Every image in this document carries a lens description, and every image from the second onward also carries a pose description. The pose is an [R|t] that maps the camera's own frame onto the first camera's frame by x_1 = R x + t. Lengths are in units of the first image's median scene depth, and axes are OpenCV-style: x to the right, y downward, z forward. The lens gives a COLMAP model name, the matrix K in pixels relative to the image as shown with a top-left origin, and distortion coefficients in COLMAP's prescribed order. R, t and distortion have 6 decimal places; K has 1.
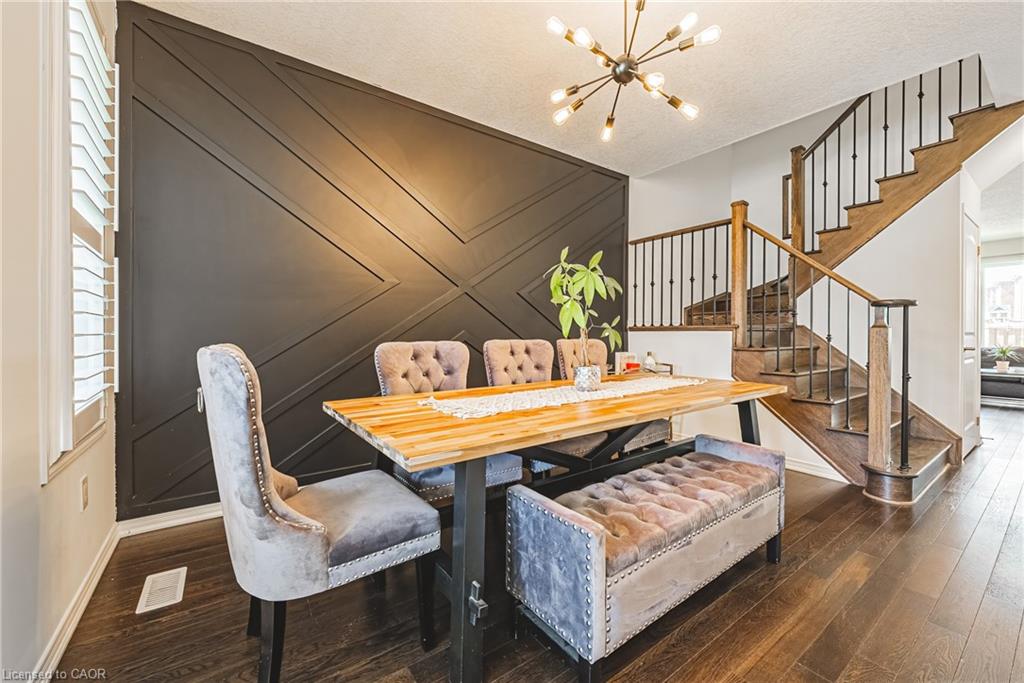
lens RADIAL K [[413.4, 0, 509.0], [0, 413.4, 337.1], [0, 0, 1]] dist [0.001895, 0.000161]
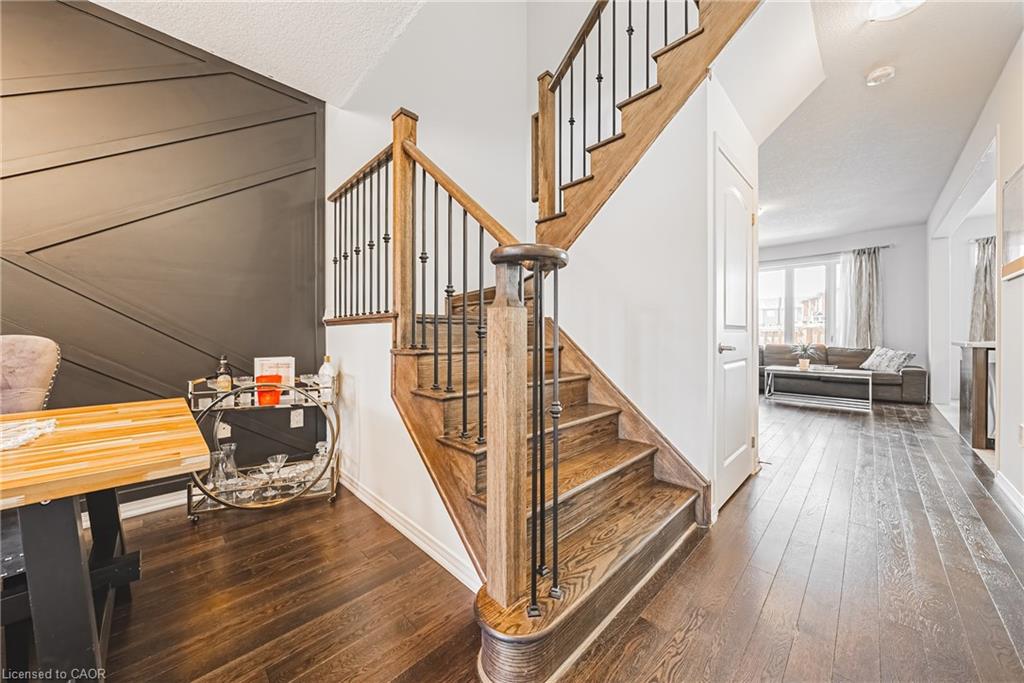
lens RADIAL K [[356.6, 0, 517.9], [0, 356.6, 338.5], [0, 0, 1]] dist [0.000361, -0.000012]
pose [[0.987858, -0.003406, 0.155319, 0.575369], [0.003096, 0.999993, 0.002238, 0.008048], [-0.155326, -0.001730, 0.987862, 0.399705]]
